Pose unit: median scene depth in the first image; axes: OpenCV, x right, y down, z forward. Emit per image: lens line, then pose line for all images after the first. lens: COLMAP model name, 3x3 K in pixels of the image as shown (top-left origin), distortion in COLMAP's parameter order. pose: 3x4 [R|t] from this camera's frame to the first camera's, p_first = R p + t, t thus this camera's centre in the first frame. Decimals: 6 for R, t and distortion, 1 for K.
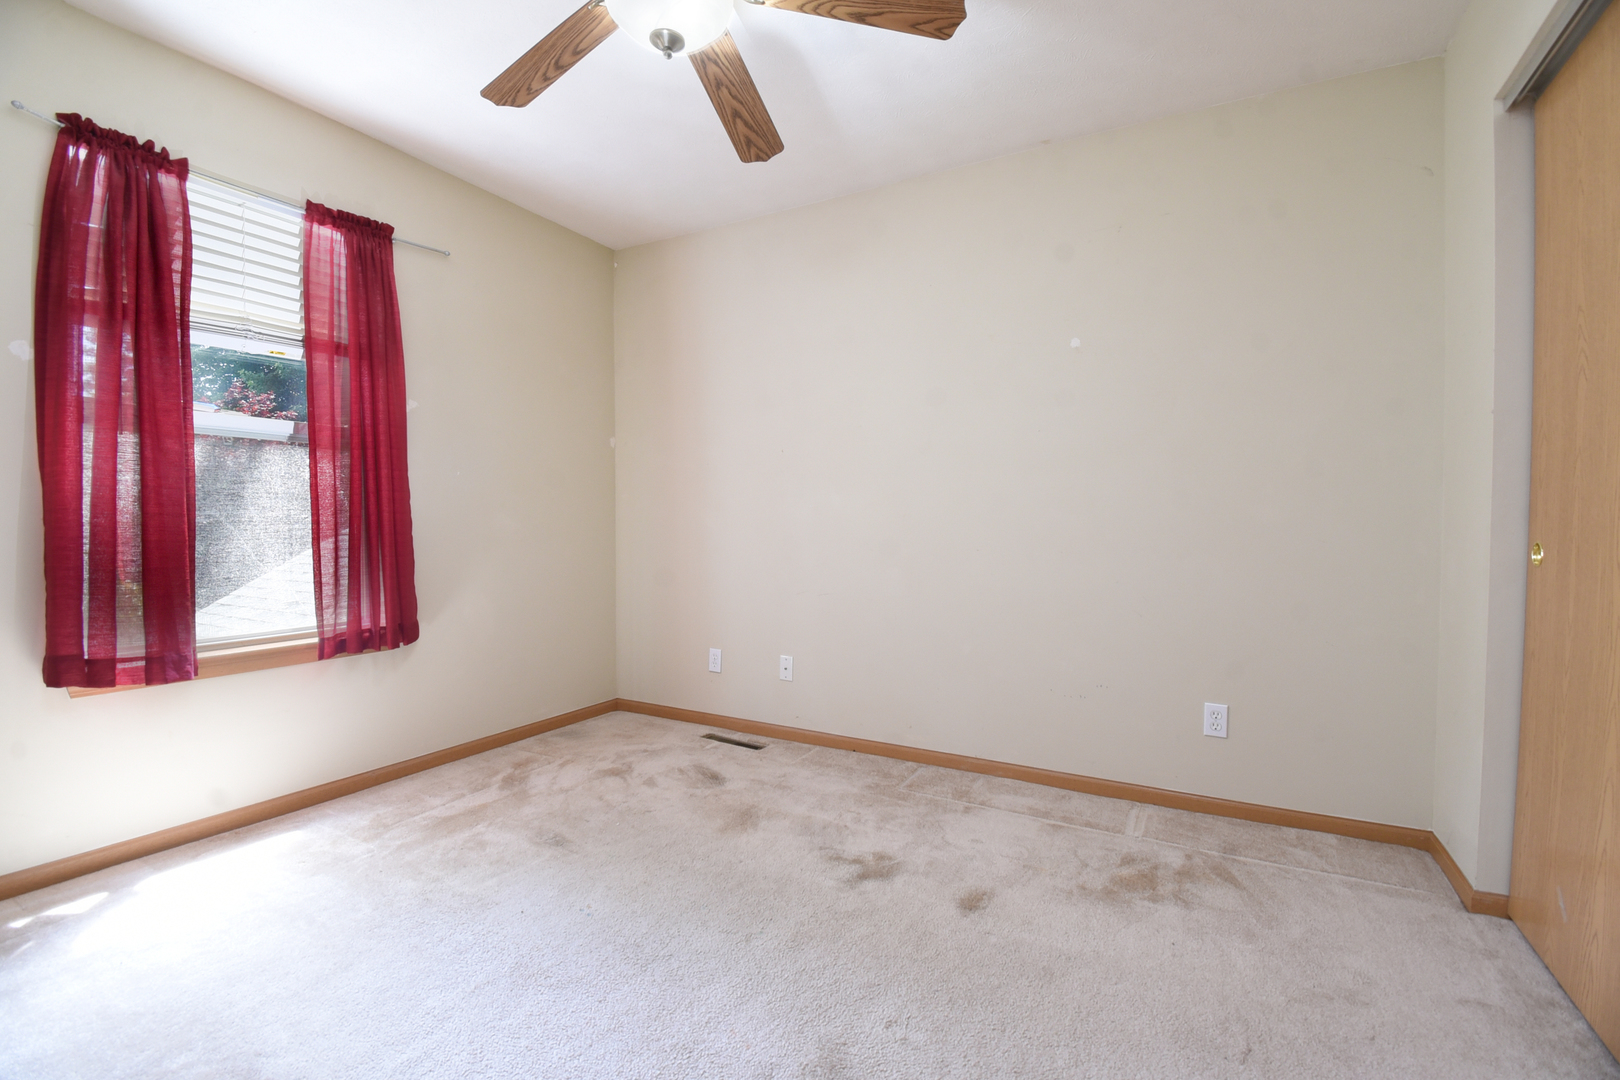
lens RADIAL K [[707.7, 0, 803.0], [0, 707.7, 532.5], [0, 0, 1]] dist [0.013182, -0.021917]
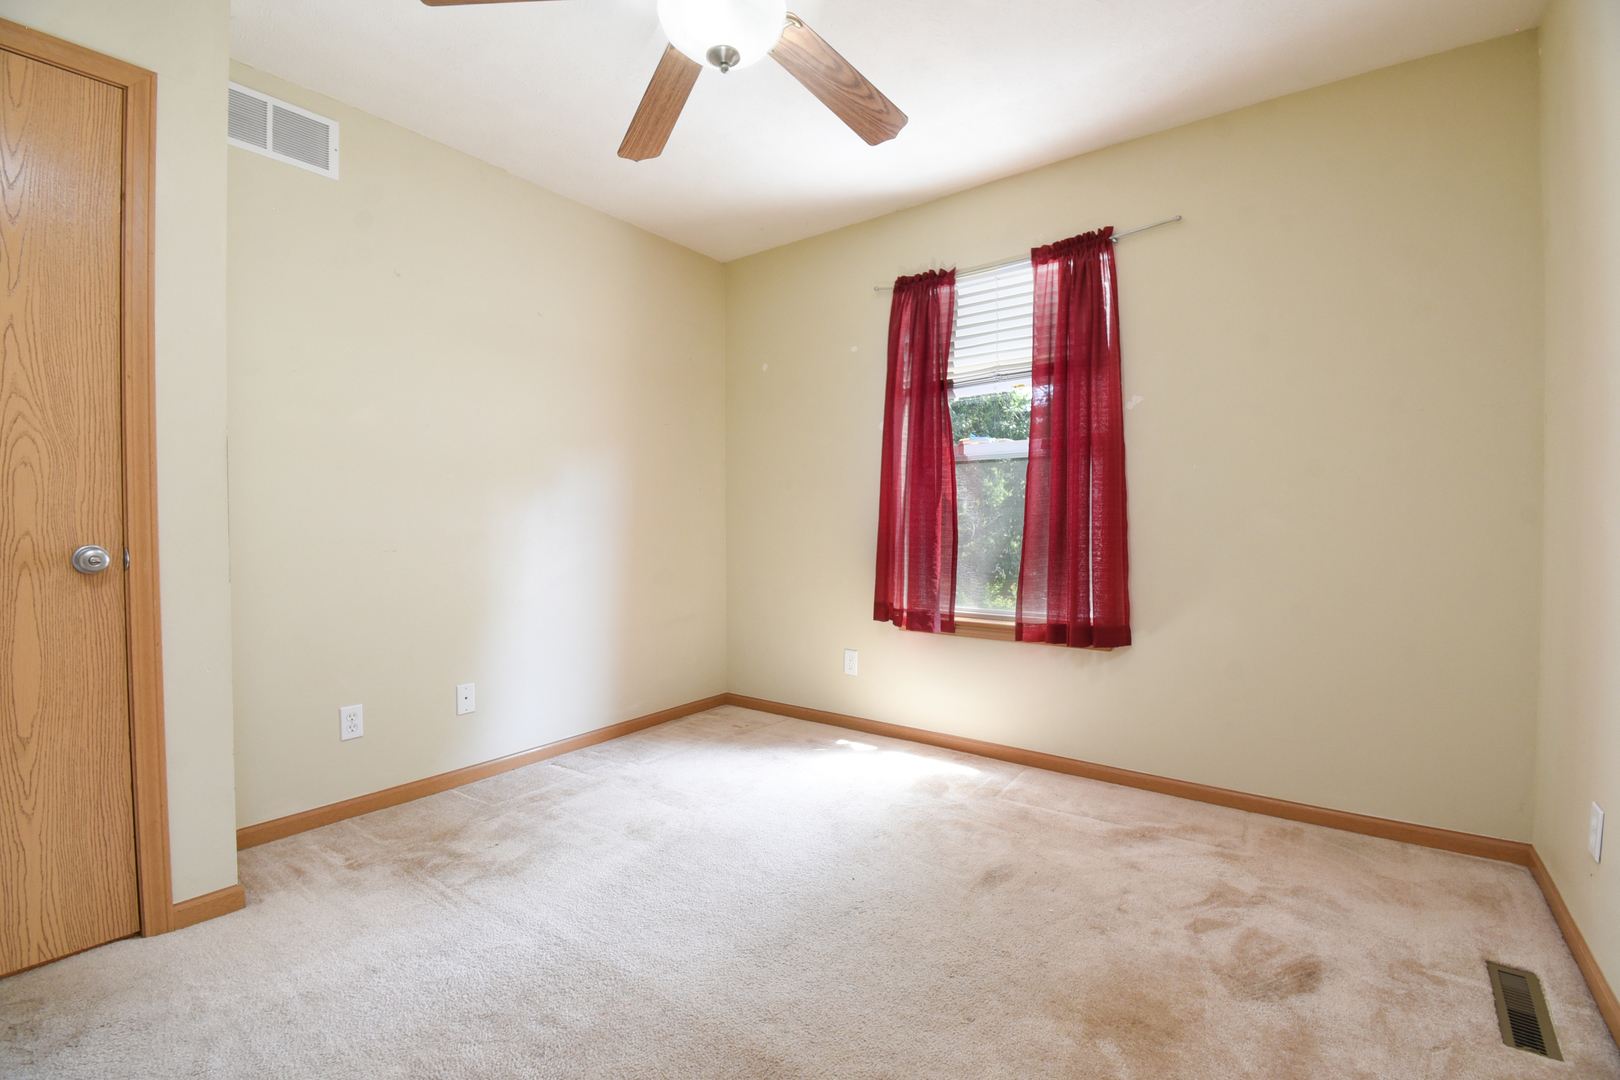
lens RADIAL K [[707.7, 0, 816.1], [0, 707.7, 534.2], [0, 0, 1]] dist [0.013182, -0.021917]
pose [[-0.128074, 0.012519, -0.991686, 0.486325], [-0.011190, 0.999838, 0.014067, -0.009720], [0.991701, 0.012899, -0.127914, 0.754814]]
